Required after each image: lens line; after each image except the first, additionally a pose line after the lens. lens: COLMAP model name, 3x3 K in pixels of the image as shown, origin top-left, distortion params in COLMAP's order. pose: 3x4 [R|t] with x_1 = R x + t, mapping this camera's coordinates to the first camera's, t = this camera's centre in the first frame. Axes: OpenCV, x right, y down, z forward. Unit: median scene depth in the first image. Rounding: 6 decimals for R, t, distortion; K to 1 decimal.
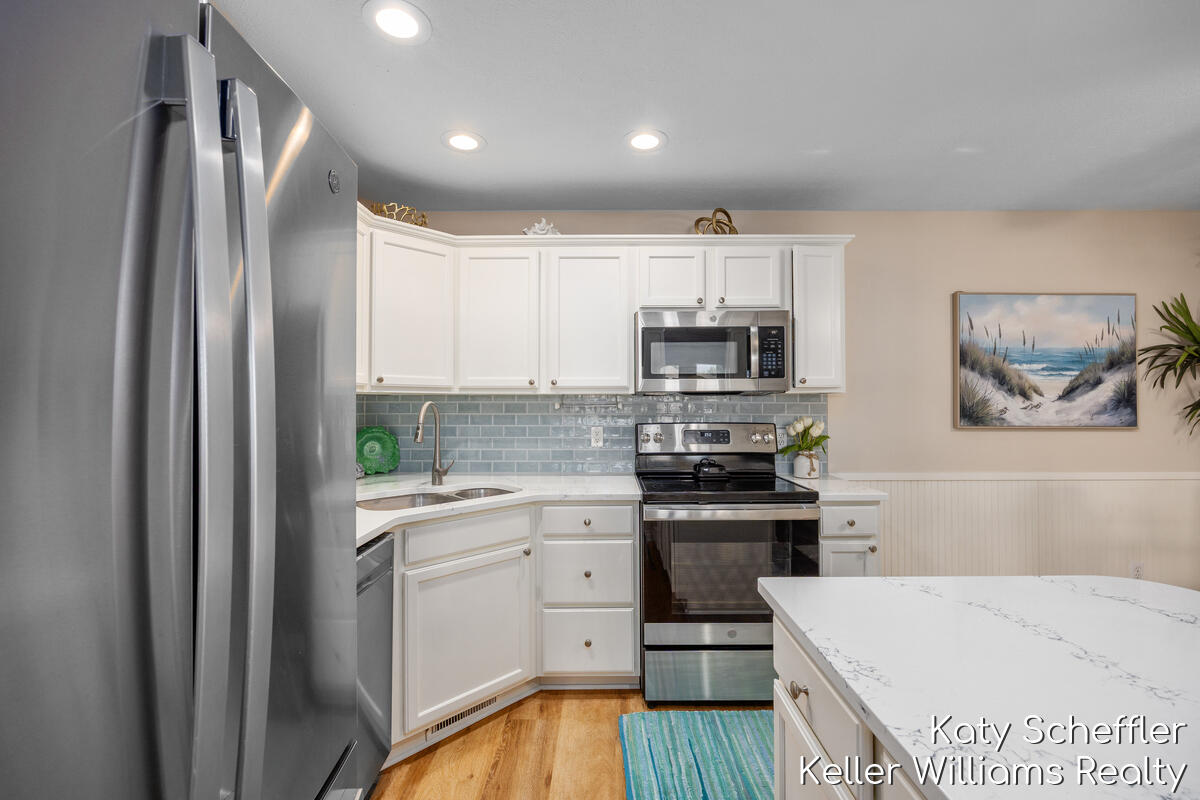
lens RADIAL K [[541.4, 0, 602.4], [0, 541.4, 393.4], [0, 0, 1]] dist [0.003198, 0.000143]
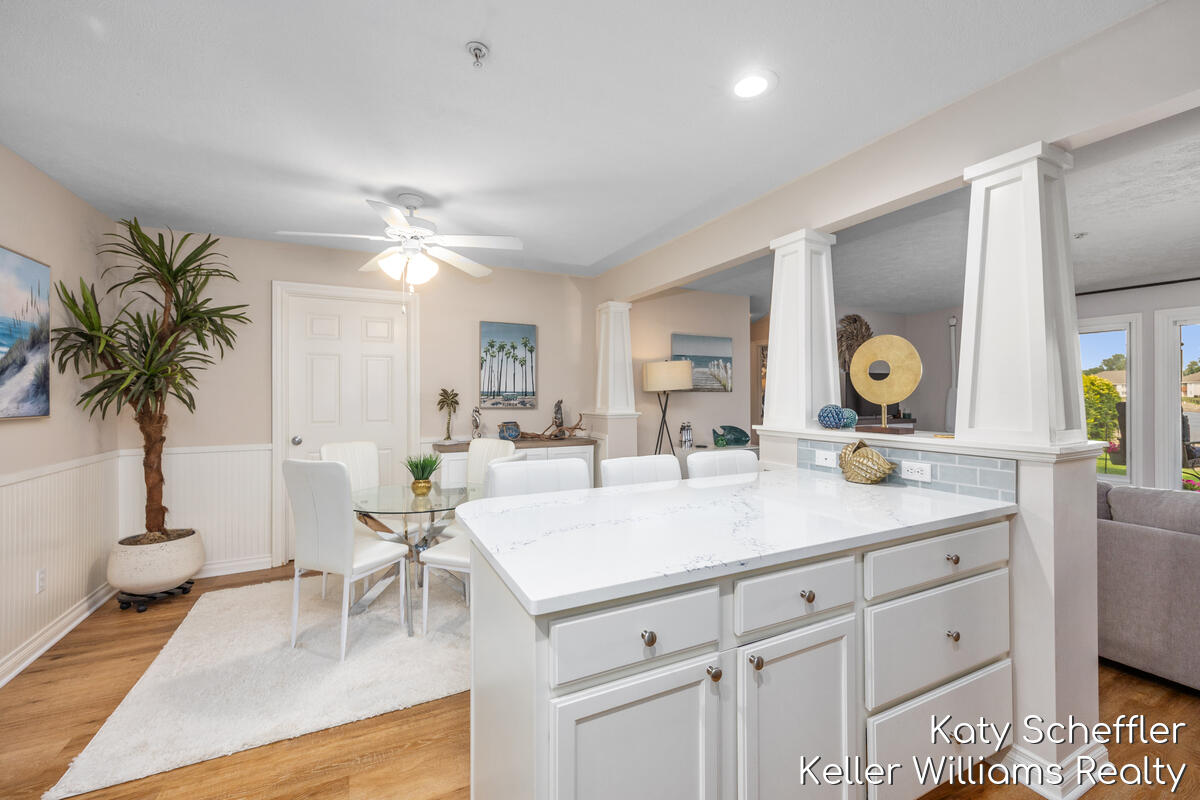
lens RADIAL K [[494.1, 0, 606.4], [0, 494.1, 394.2], [0, 0, 1]] dist [0.000335, 0.000021]
pose [[-0.441142, 0.002049, 0.897435, -0.147508], [0.002735, 0.999996, -0.000938, 0.029794], [-0.897433, 0.002041, -0.441145, 0.539539]]
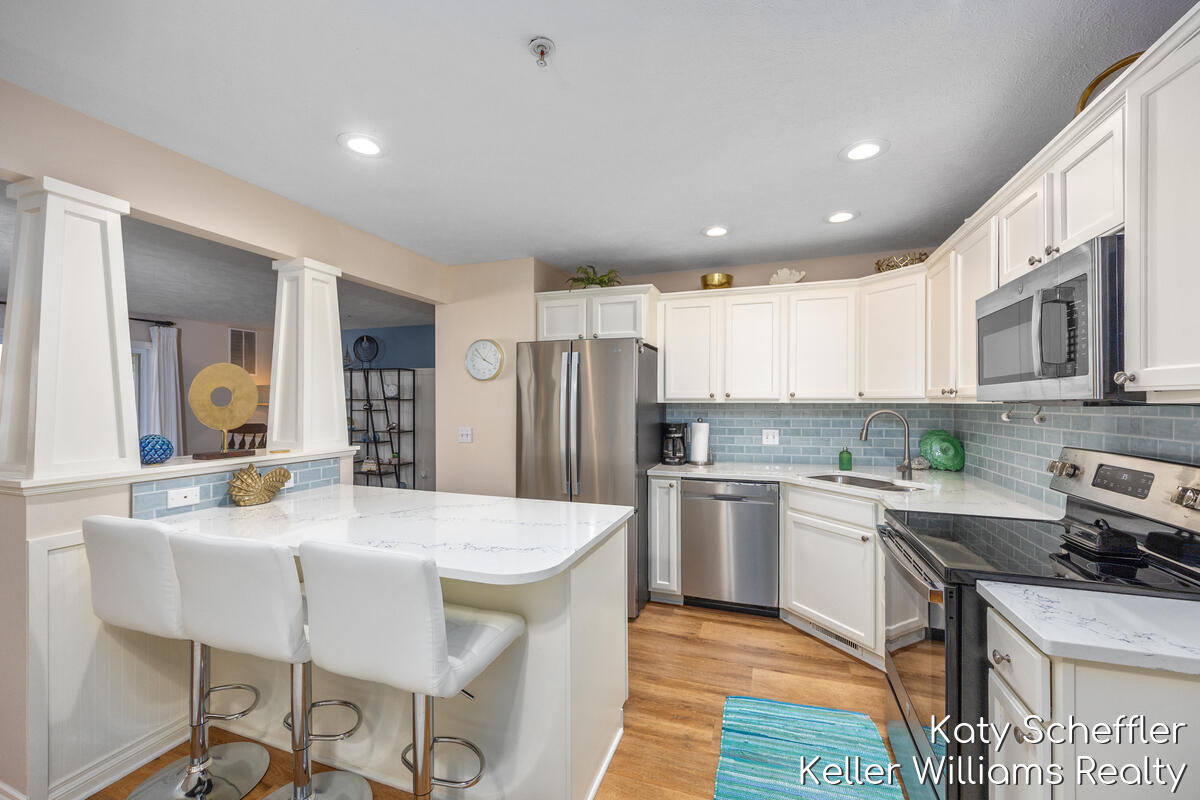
lens RADIAL K [[494.1, 0, 604.2], [0, 494.1, 404.8], [0, 0, 1]] dist [0.000335, 0.000021]
pose [[-0.332617, -0.002120, -0.943060, 0.843971], [0.000064, 0.999997, -0.002270, 0.006697], [0.943062, -0.000815, -0.332616, 0.654558]]
